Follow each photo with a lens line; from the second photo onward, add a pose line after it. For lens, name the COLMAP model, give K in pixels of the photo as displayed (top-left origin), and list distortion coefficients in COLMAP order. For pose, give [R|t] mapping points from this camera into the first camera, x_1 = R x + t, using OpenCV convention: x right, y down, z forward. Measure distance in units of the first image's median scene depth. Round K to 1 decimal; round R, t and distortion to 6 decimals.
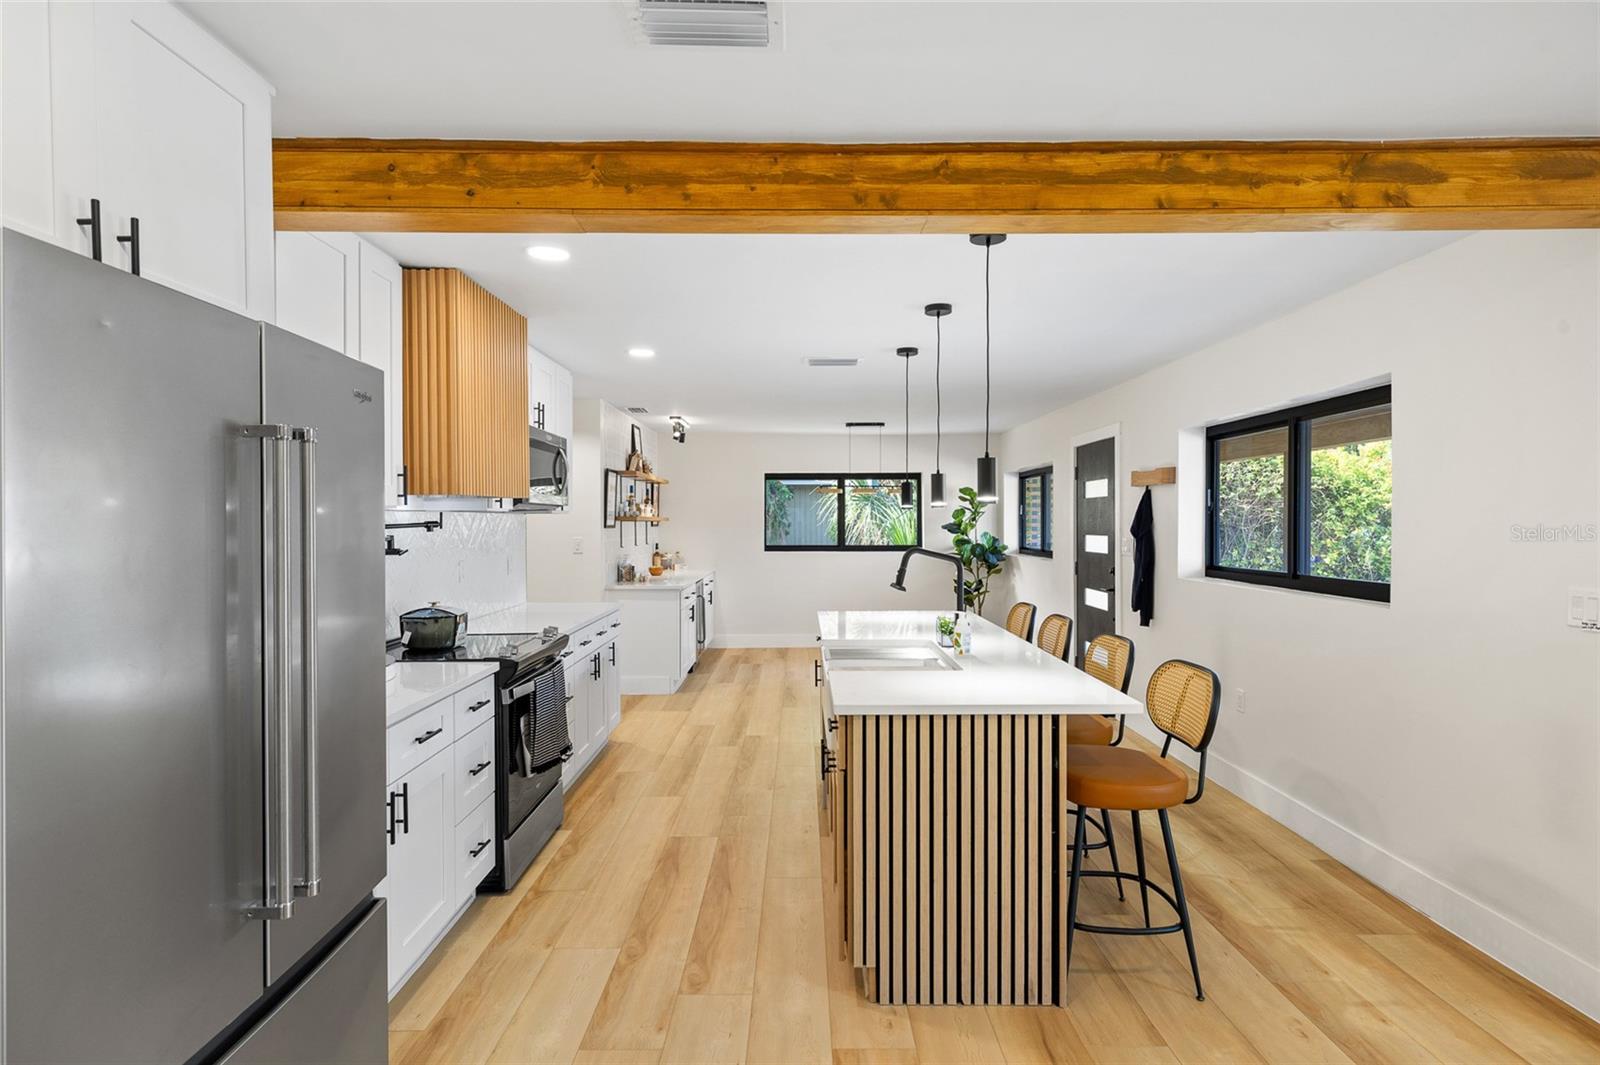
lens RADIAL K [[830.0, 0, 800.0], [0, 830.0, 532.5], [0, 0, 1]] dist [-0.000247, 0.000799]
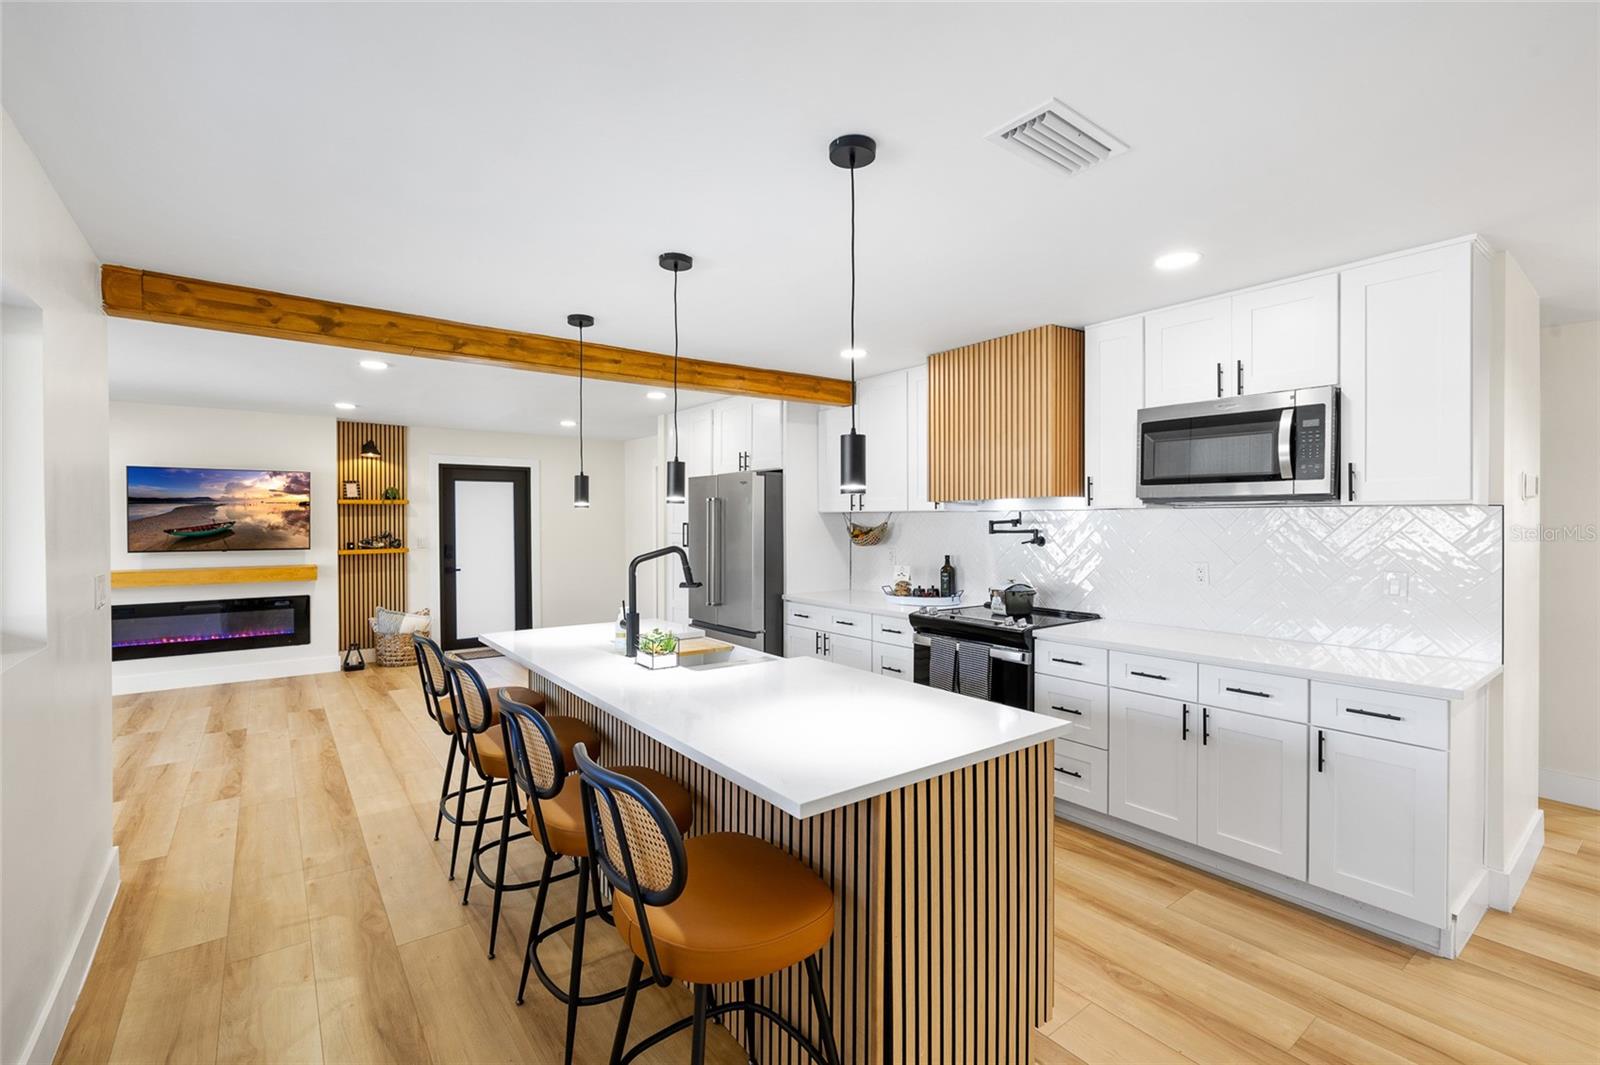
lens RADIAL K [[709.0, 0, 799.9], [0, 709.0, 525.2], [0, 0, 1]] dist [-0.008504, 0.003577]
pose [[-0.797247, 0.007247, -0.603610, 0.509384], [-0.006410, 0.999770, 0.020469, -0.024208], [0.603619, 0.020188, -0.797017, 1.685034]]
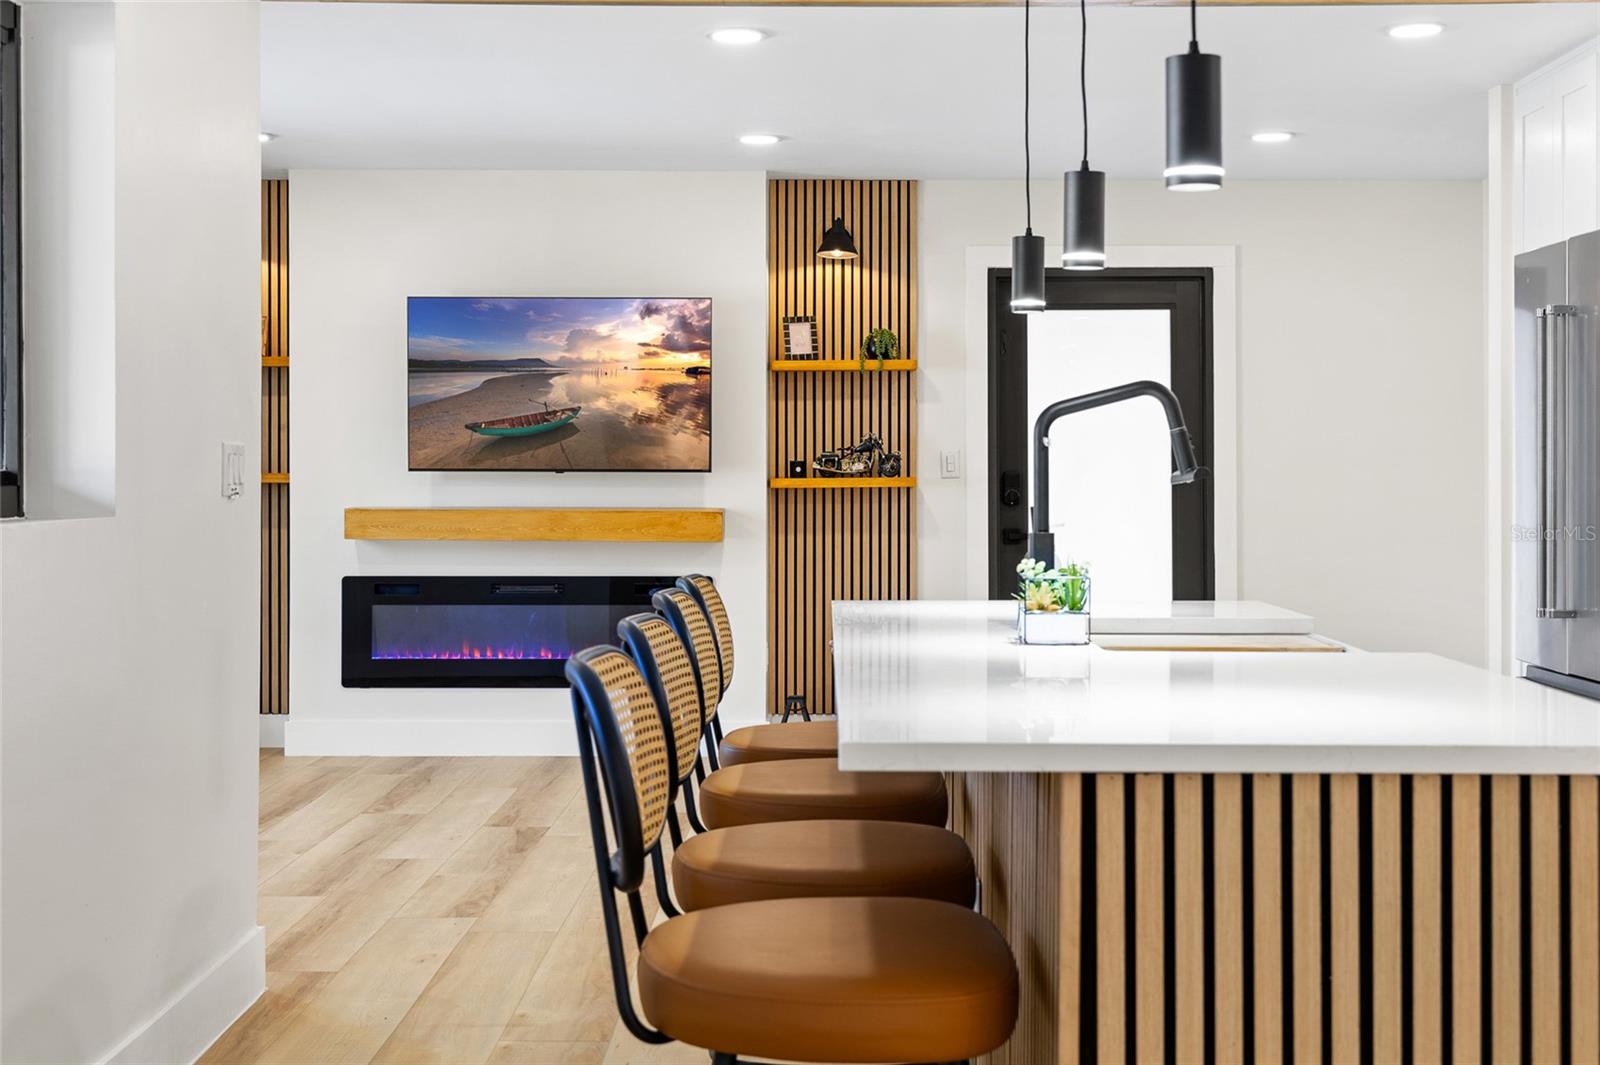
lens RADIAL K [[2245.6, 0, 800.8], [0, 2245.6, 438.7], [0, 0, 1]] dist [0.030883, -0.014942]
pose [[-0.999946, 0.001591, 0.010297, 0.288198], [0.001593, 0.999999, 0.000185, 0.045247], [-0.010297, 0.000201, -0.999947, 2.031247]]
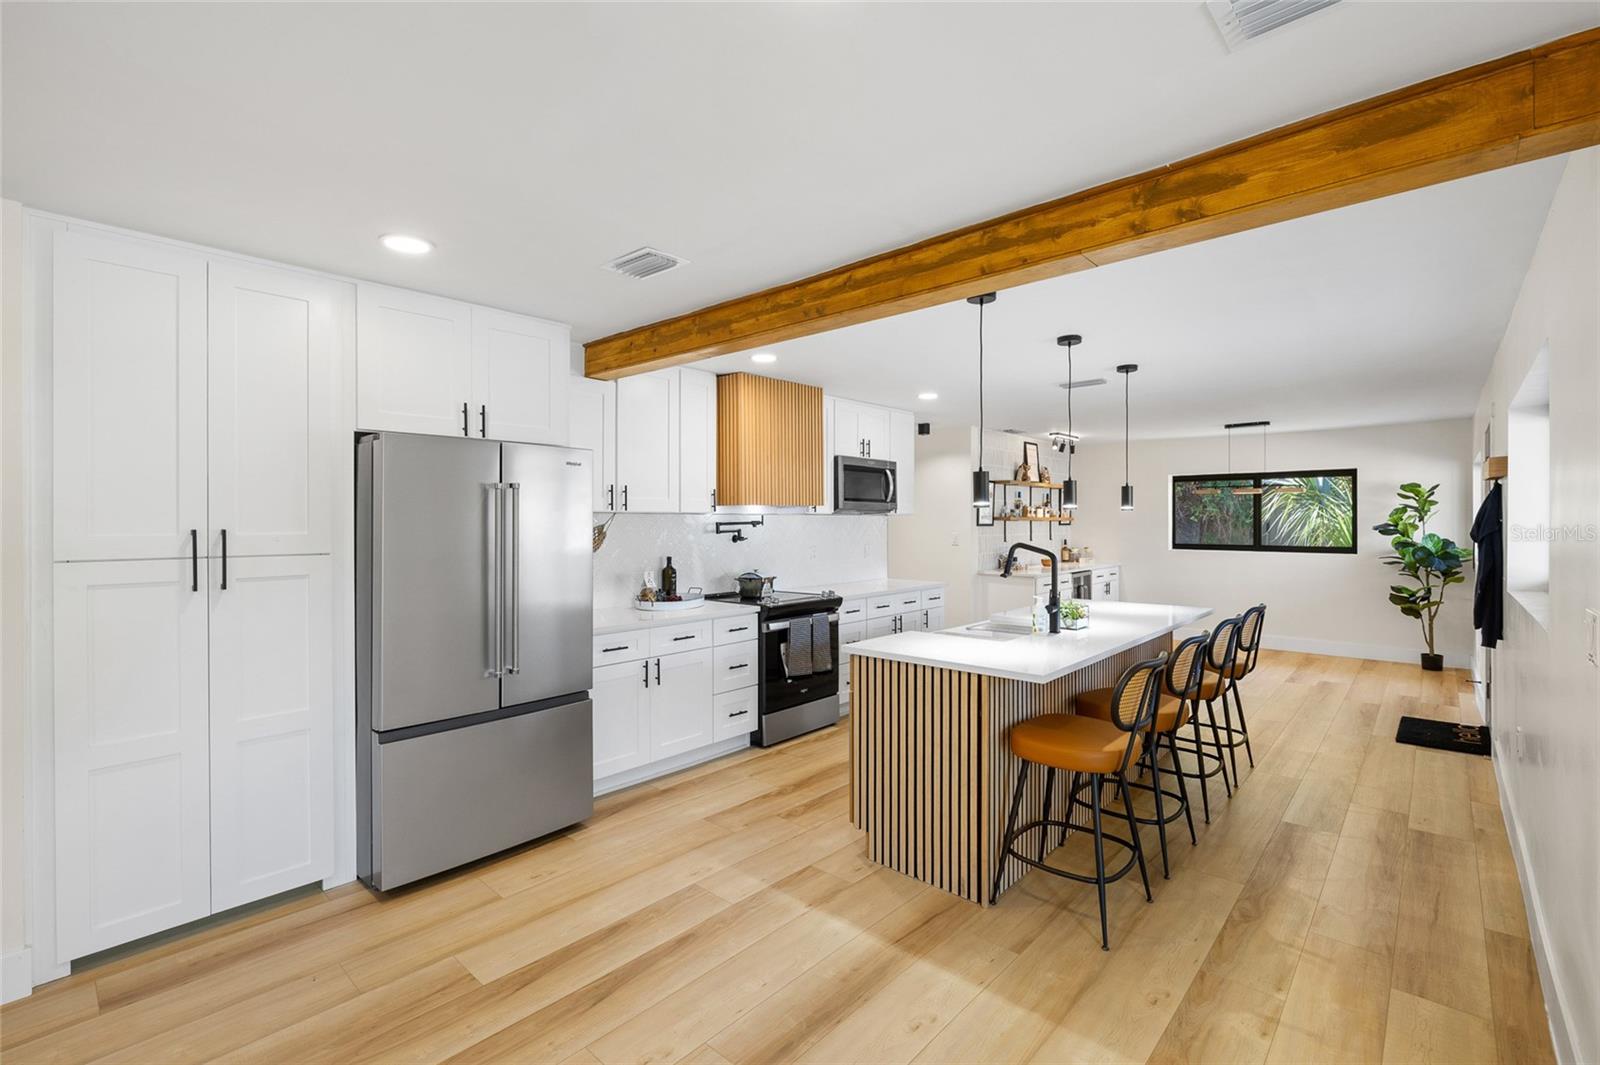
lens RADIAL K [[709.0, 0, 799.9], [0, 709.0, 525.2], [0, 0, 1]] dist [-0.008504, 0.003577]
pose [[0.739562, 0.005138, -0.673069, 0.573271], [-0.009860, 0.999946, -0.003201, -0.001117], [0.673017, 0.009004, 0.739573, 0.009768]]
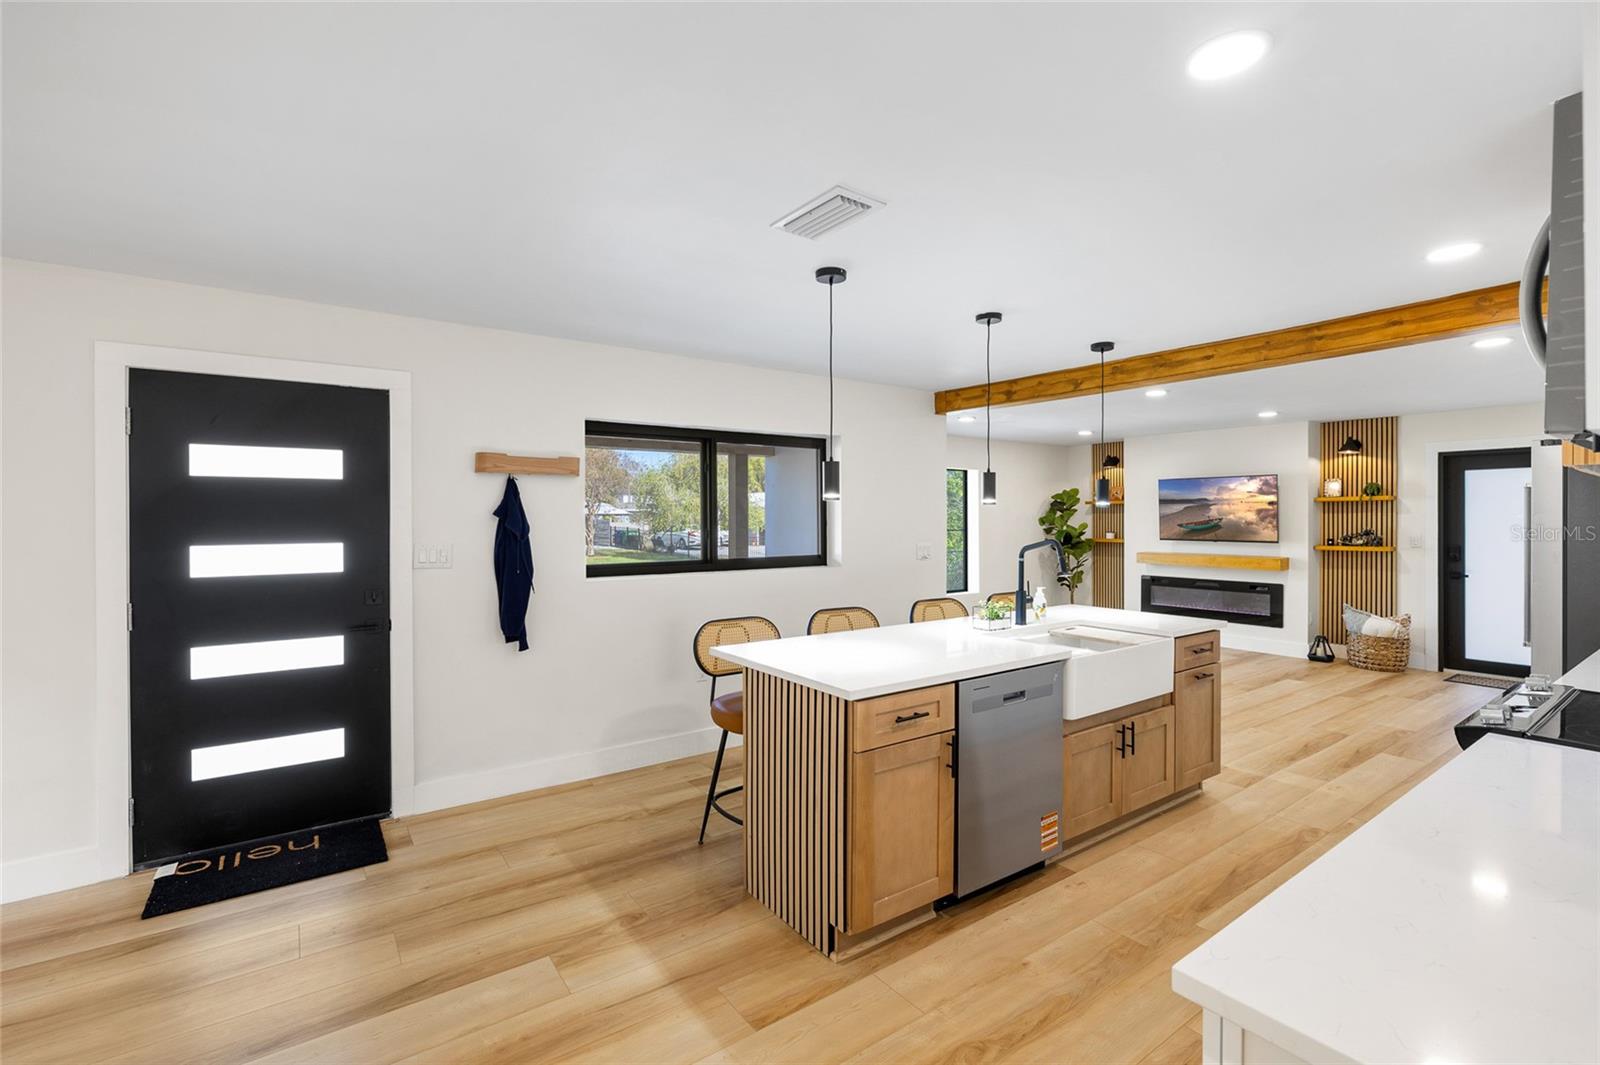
lens RADIAL K [[712.2, 0, 806.0], [0, 712.2, 521.3], [0, 0, 1]] dist [-0.001217, 0.000322]
pose [[-0.586404, -0.001084, 0.810018, -0.449241], [0.014128, 0.999833, 0.011566, -0.022735], [-0.809895, 0.018227, -0.586291, 1.780538]]
